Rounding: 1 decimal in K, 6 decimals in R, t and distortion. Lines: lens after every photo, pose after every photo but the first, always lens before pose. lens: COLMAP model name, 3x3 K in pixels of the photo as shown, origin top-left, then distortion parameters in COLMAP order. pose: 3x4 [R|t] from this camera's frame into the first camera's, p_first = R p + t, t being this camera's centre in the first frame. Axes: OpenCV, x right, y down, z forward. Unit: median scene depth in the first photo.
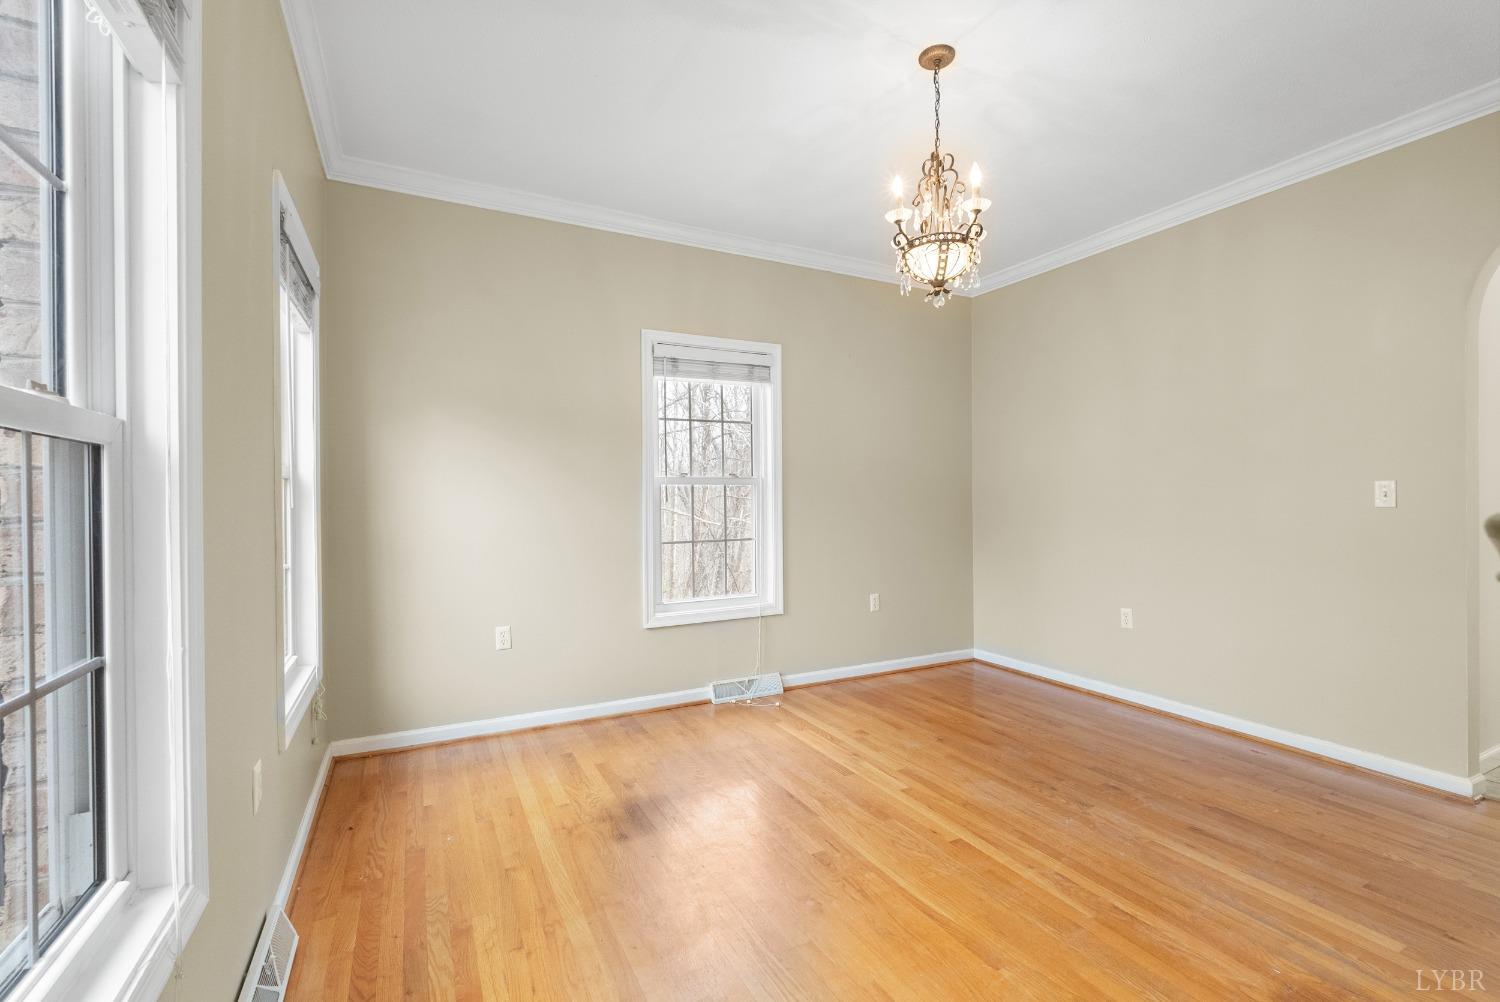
lens RADIAL K [[667.5, 0, 755.2], [0, 667.5, 504.2], [0, 0, 1]] dist [-0.004929, -0.001098]
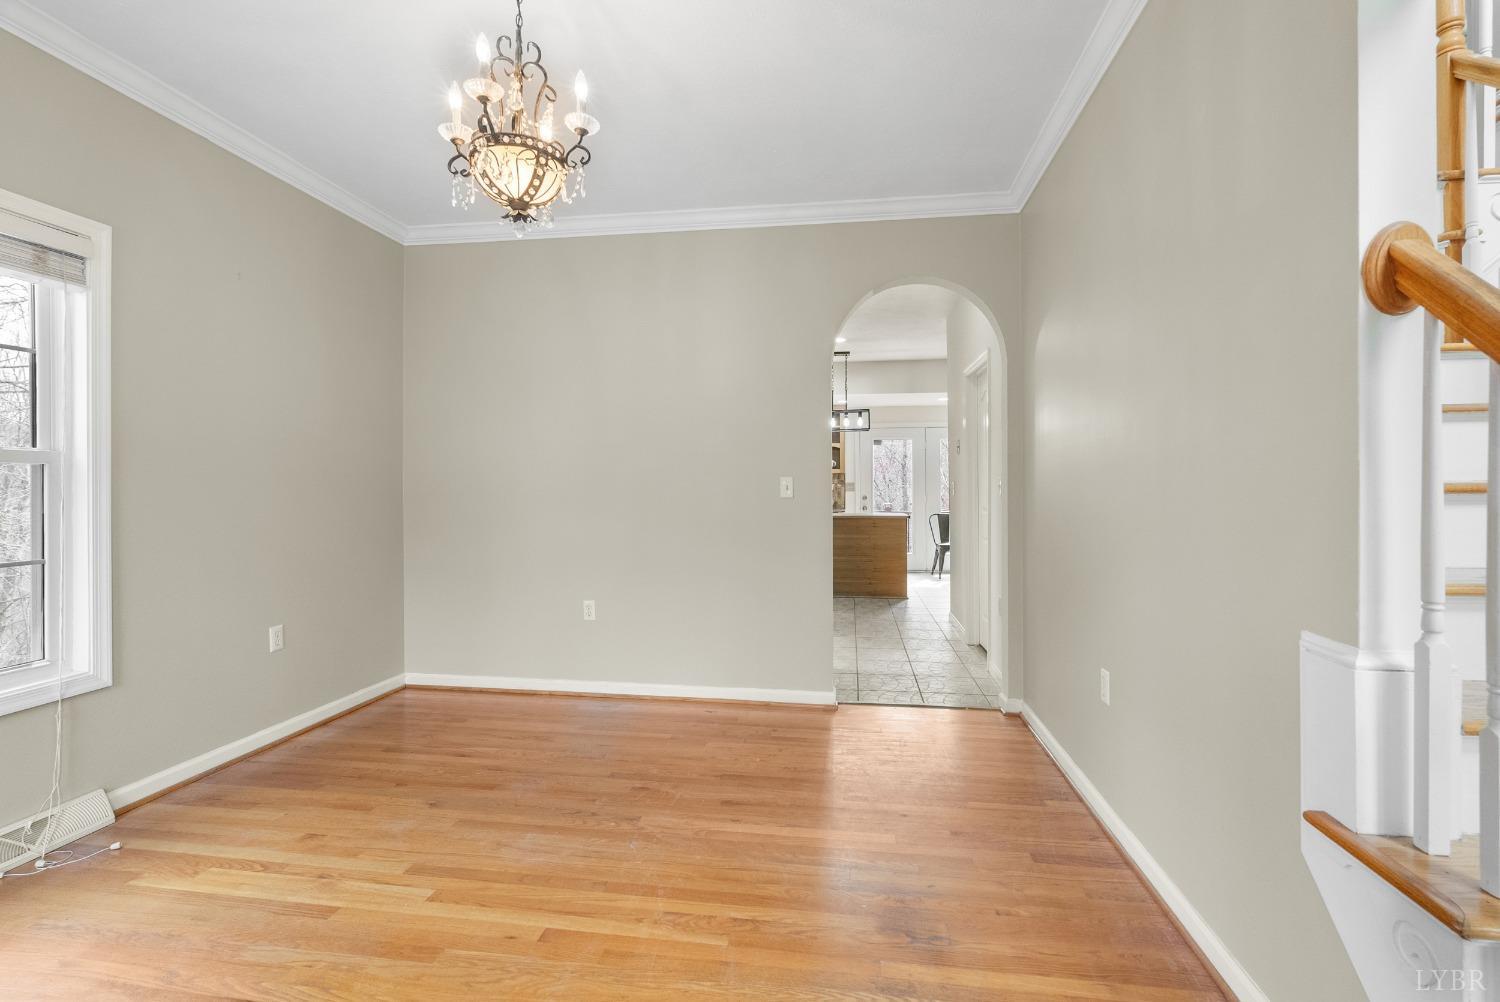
lens RADIAL K [[667.5, 0, 752.6], [0, 667.5, 486.3], [0, 0, 1]] dist [-0.004929, -0.001098]
pose [[0.577767, 0.008431, 0.816158, -0.152398], [0.003586, 0.999911, -0.012867, -0.001249], [-0.816194, 0.010361, 0.577685, 0.283148]]
